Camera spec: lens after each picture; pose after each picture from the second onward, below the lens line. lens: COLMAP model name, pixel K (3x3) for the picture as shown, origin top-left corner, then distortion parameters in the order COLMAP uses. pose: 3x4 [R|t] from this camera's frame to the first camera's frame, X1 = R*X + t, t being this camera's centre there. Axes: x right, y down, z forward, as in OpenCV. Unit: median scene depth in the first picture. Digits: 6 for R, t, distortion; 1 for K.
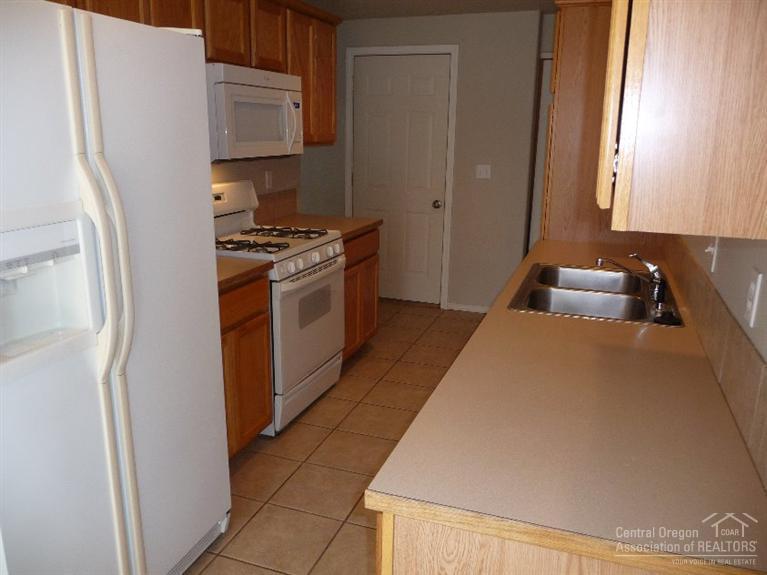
lens RADIAL K [[624.0, 0, 383.5], [0, 624.0, 287.5], [0, 0, 1]] dist [-0.016294, -0.008021]
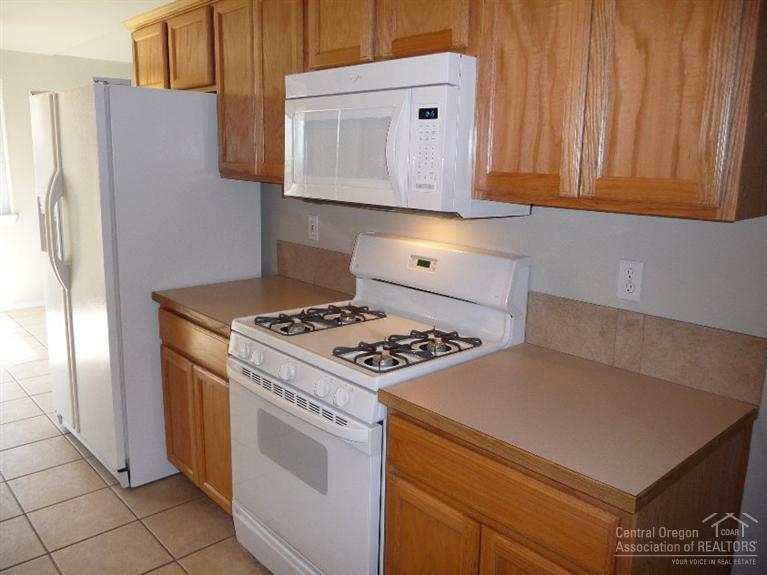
lens RADIAL K [[624.0, 0, 383.5], [0, 624.0, 287.5], [0, 0, 1]] dist [-0.016294, -0.008021]
pose [[-0.481595, 0.169863, -0.859775, 0.327251], [-0.233092, 0.920876, 0.312499, -0.319729], [0.844828, 0.350905, -0.403896, 1.252740]]
